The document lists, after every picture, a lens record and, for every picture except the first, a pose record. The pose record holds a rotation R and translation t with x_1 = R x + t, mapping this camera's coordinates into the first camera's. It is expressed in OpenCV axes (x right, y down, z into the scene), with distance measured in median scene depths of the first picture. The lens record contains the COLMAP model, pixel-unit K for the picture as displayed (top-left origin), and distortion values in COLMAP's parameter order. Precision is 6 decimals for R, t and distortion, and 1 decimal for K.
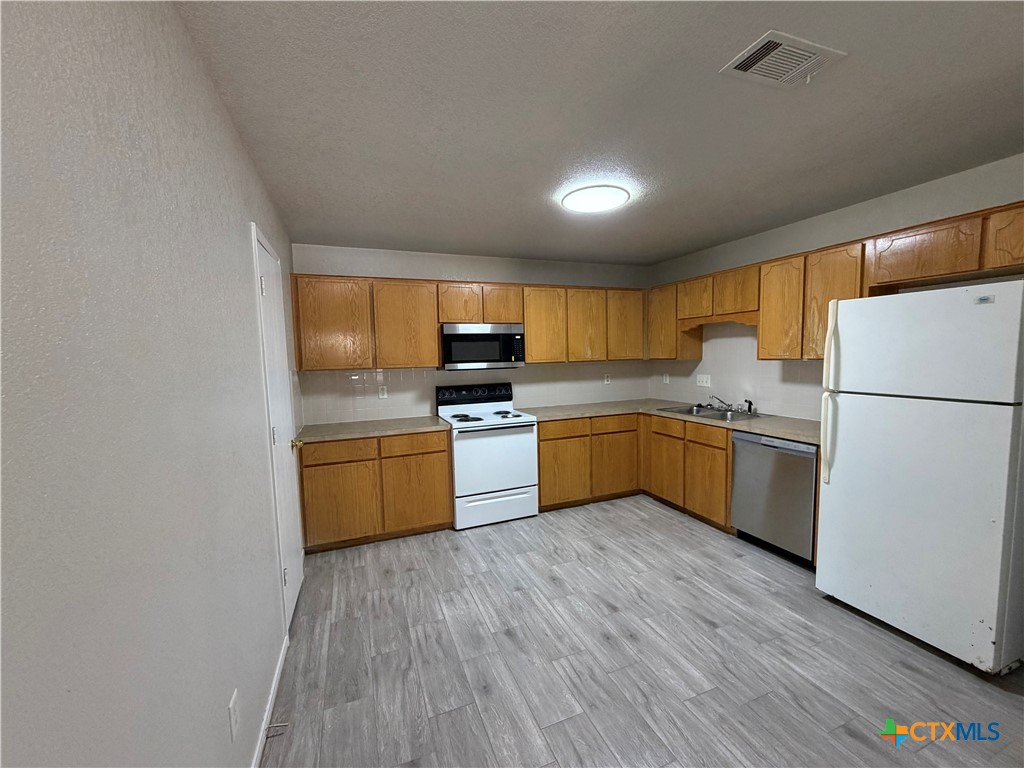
lens RADIAL K [[404.7, 0, 511.4], [0, 404.7, 385.6], [0, 0, 1]] dist [-0.000987, -0.000238]
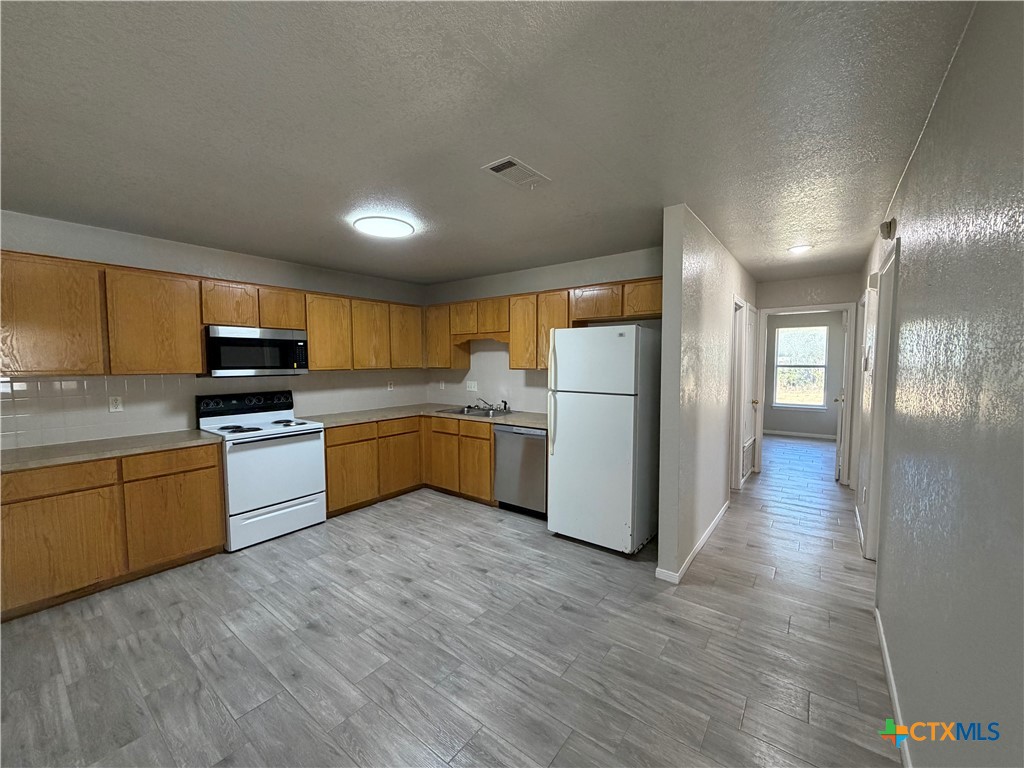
lens RADIAL K [[404.7, 0, 511.4], [0, 404.7, 385.6], [0, 0, 1]] dist [-0.000987, -0.000238]
pose [[0.853937, -0.010049, 0.520279, -0.069224], [0.022765, 0.999578, -0.018057, 0.013408], [-0.519878, 0.027264, 0.853805, -0.122672]]
